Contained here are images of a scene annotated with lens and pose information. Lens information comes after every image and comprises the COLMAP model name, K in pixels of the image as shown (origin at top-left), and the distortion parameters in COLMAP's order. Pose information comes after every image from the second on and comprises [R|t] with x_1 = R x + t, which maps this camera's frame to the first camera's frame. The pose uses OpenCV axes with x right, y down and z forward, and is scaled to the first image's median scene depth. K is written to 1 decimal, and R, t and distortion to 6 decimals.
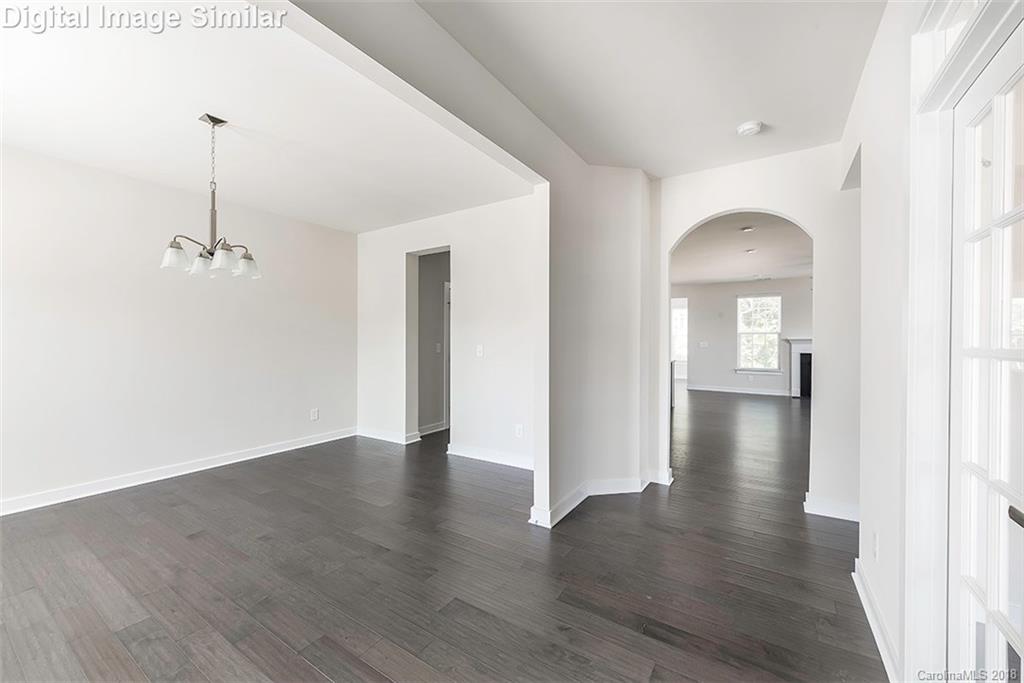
lens RADIAL K [[406.4, 0, 514.8], [0, 406.4, 344.1], [0, 0, 1]] dist [-0.011113, 0.001594]
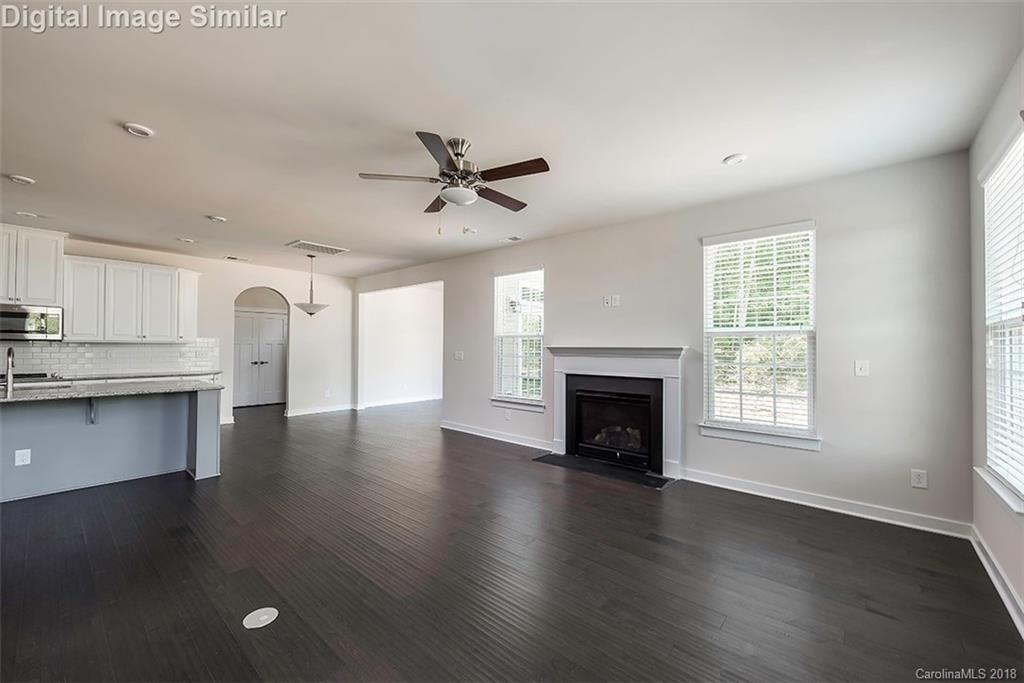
lens RADIAL K [[406.4, 0, 523.4], [0, 406.4, 344.9], [0, 0, 1]] dist [-0.011113, 0.001594]
pose [[0.991029, 0.009206, -0.133332, 0.706761], [-0.011726, 0.999767, -0.018123, -0.004871], [0.133134, 0.019523, 0.990906, 0.448359]]
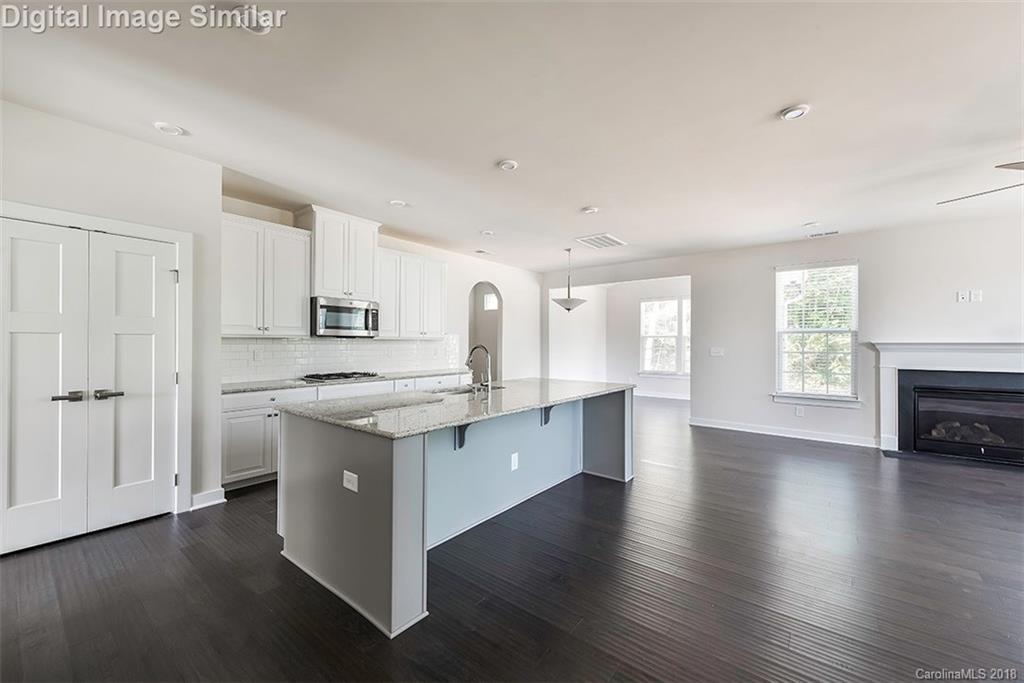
lens RADIAL K [[406.4, 0, 508.8], [0, 406.4, 341.0], [0, 0, 1]] dist [-0.011113, 0.001594]
pose [[0.994075, 0.006933, -0.108479, 0.246825], [-0.008917, 0.999802, -0.017813, -0.000753], [0.108334, 0.018674, 0.993939, 0.405821]]
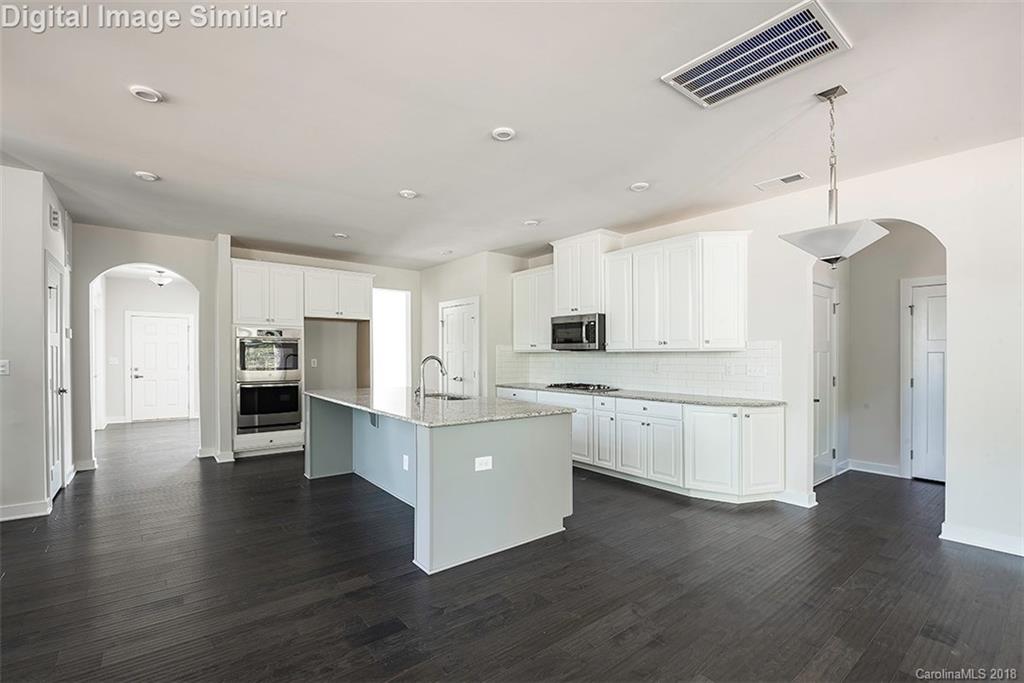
lens RADIAL K [[452.7, 0, 505.0], [0, 452.7, 357.0], [0, 0, 1]] dist [-0.000604, -0.001775]
pose [[-0.339602, 0.005109, -0.940556, 0.576163], [-0.014999, 0.999829, 0.010847, -0.008685], [0.940450, 0.017791, -0.339467, 0.974211]]
